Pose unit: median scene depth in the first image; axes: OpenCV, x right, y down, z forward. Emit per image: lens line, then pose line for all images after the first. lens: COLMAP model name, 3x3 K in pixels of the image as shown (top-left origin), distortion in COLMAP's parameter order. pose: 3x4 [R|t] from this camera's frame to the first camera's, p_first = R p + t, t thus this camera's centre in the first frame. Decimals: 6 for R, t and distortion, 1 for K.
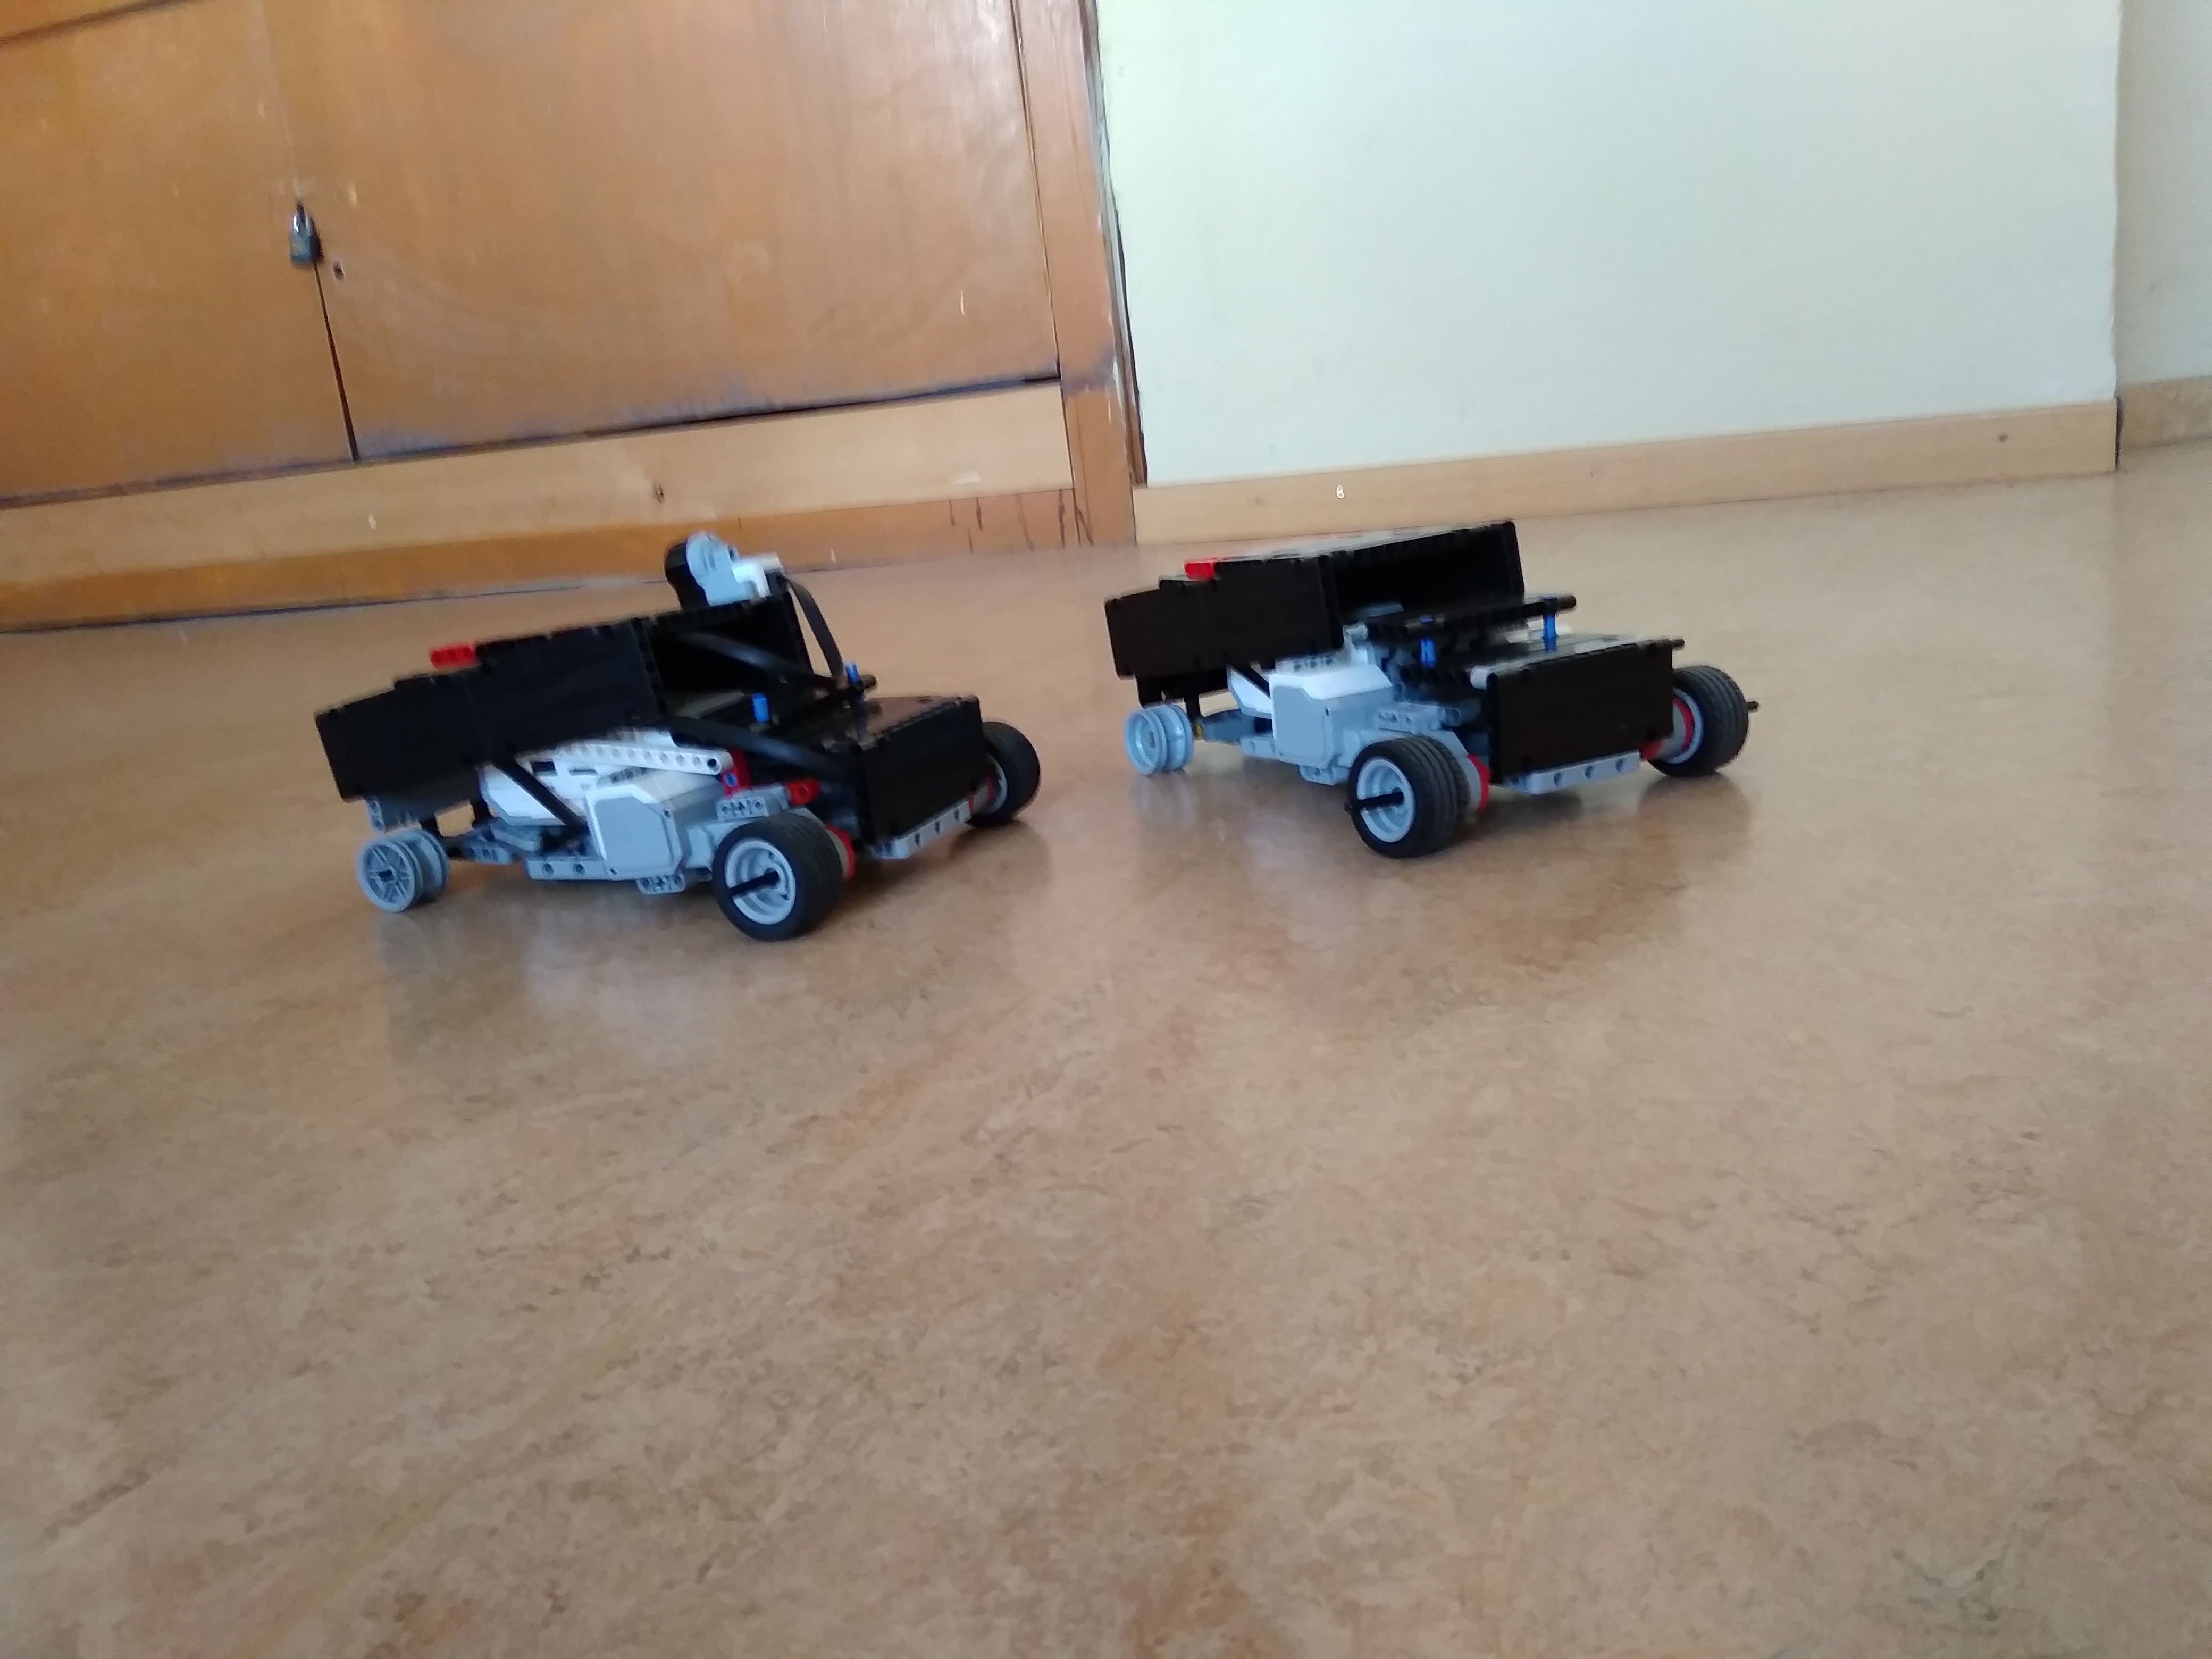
lens RADIAL K [[1789.4, 0, 1106.0], [0, 1789.4, 829.5], [0, 0, 1]] dist [0.085279, -0.129925]
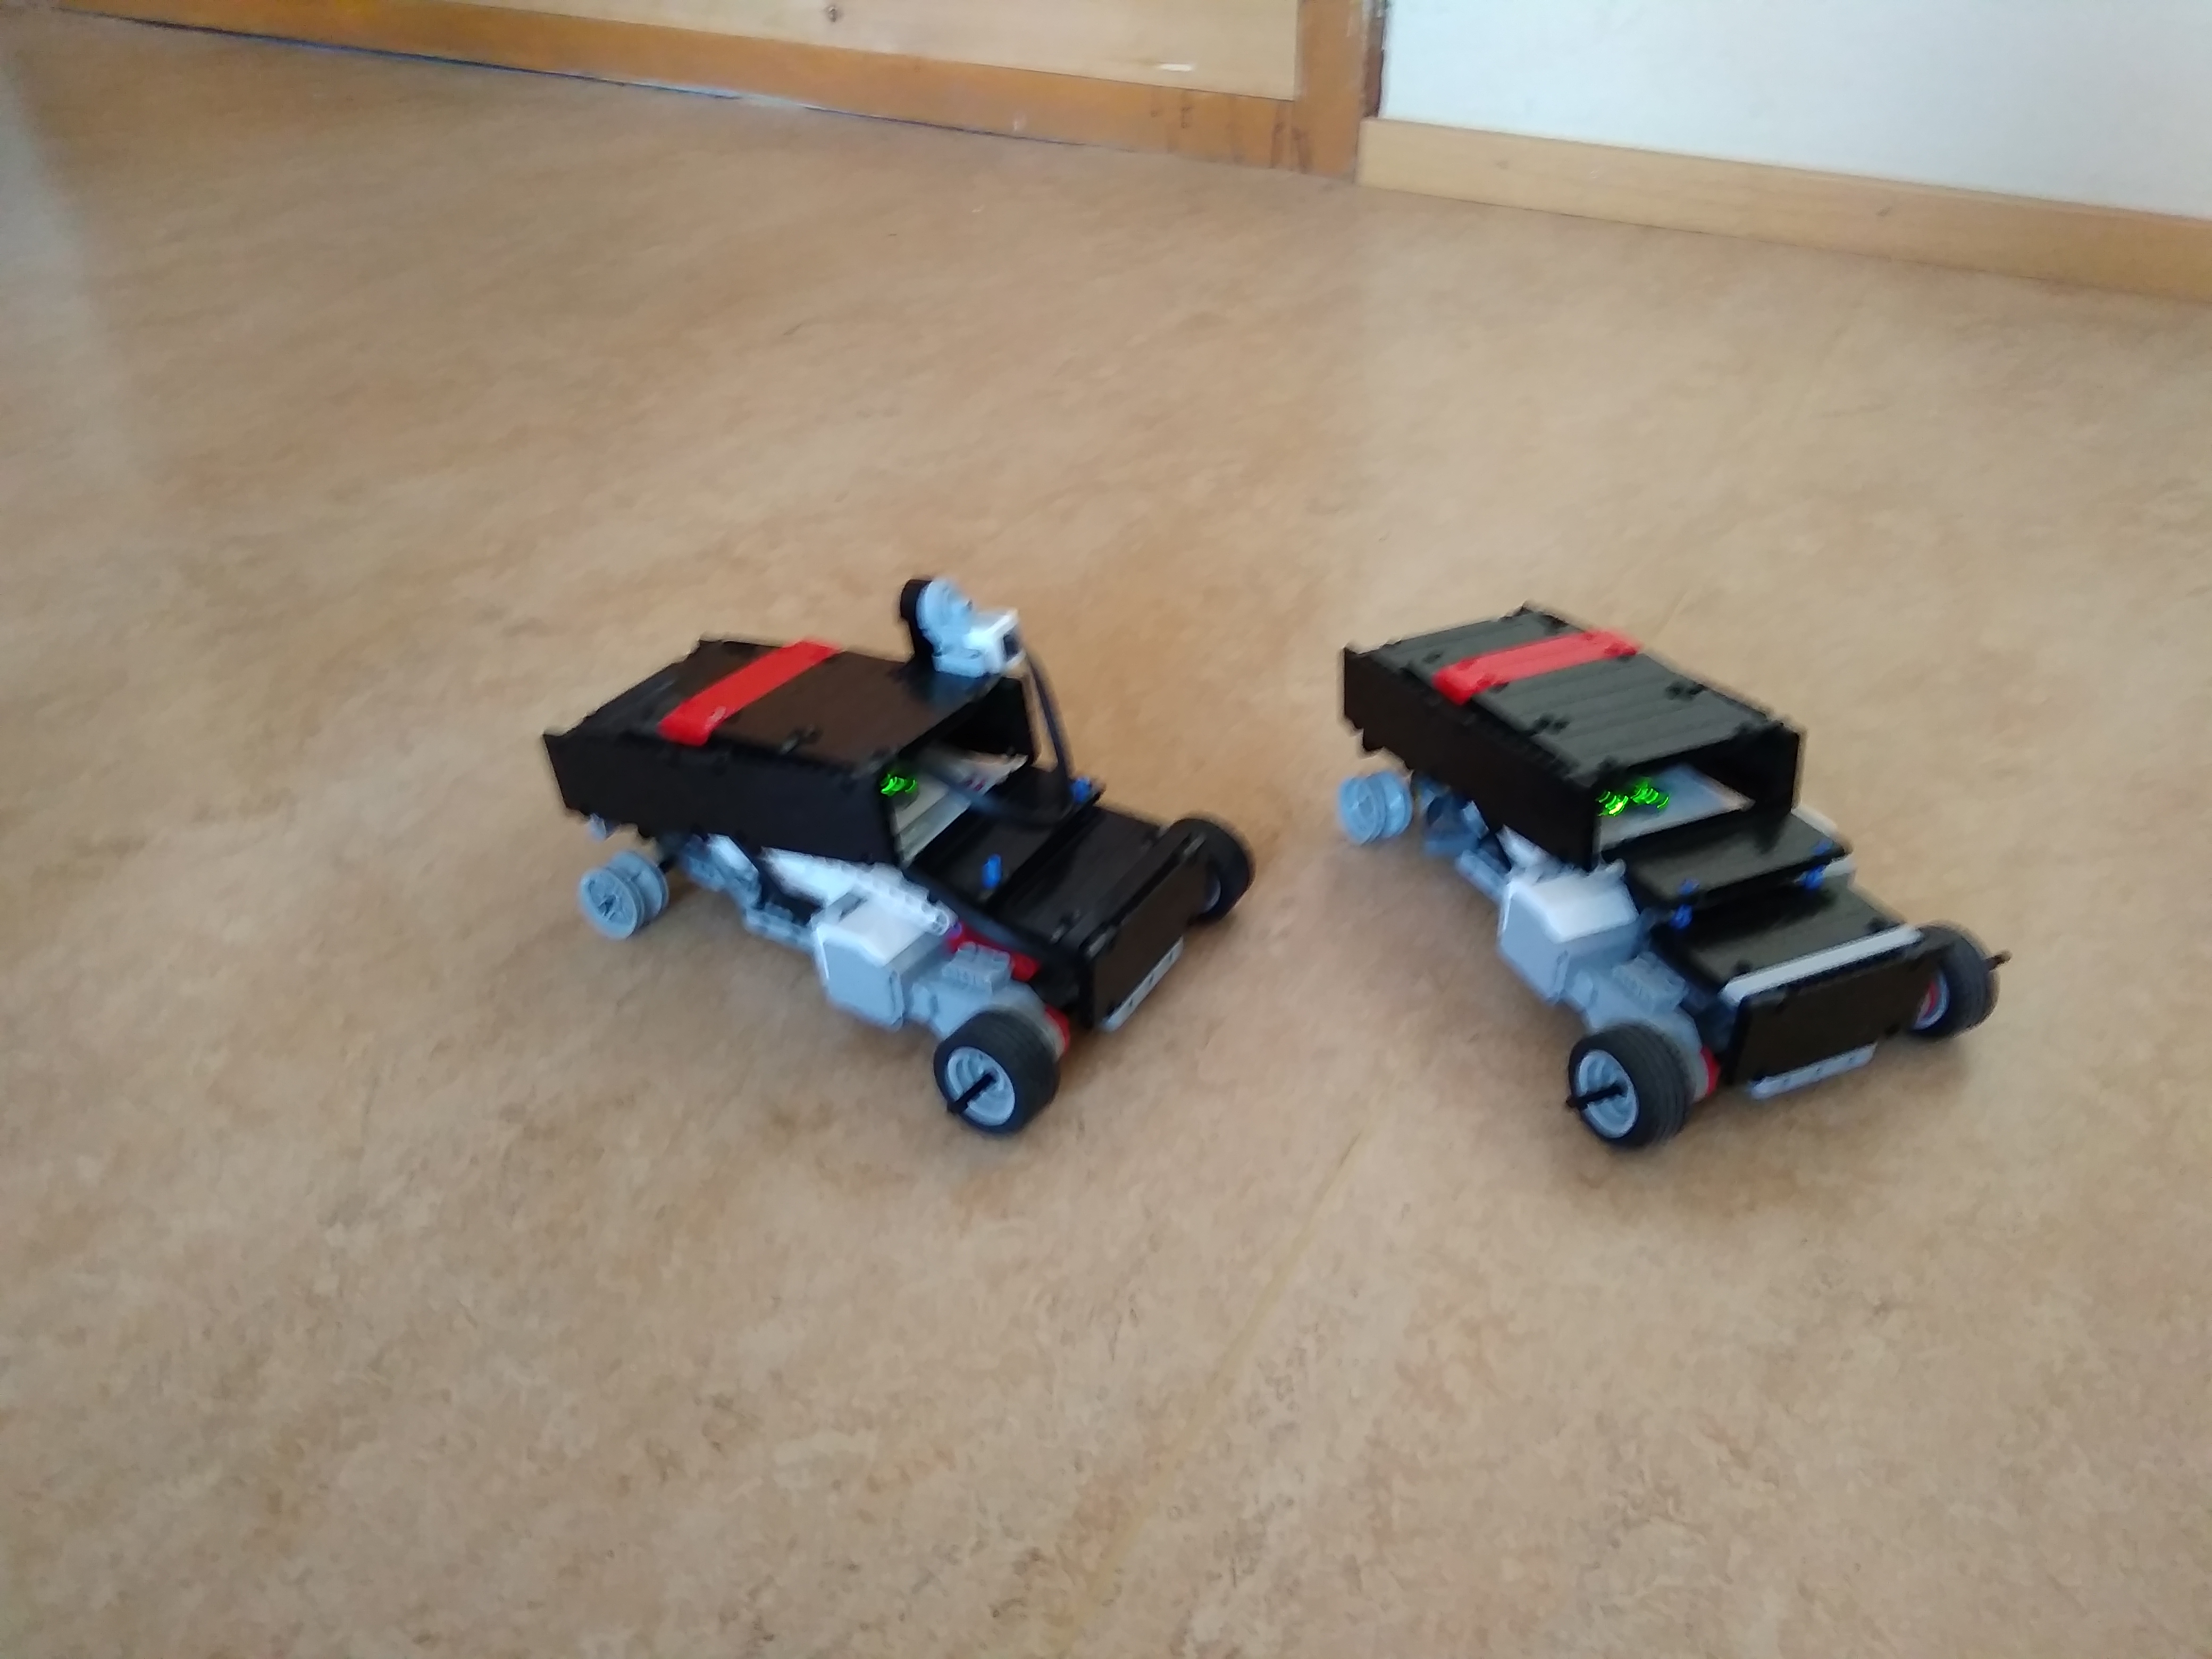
lens RADIAL K [[1789.4, 0, 1106.0], [0, 1789.4, 829.5], [0, 0, 1]] dist [0.085279, -0.129925]
pose [[0.988743, 0.147184, -0.026918, -0.150206], [-0.130015, 0.934180, 0.332271, -0.600959], [0.074051, -0.325031, 0.942800, 0.108990]]
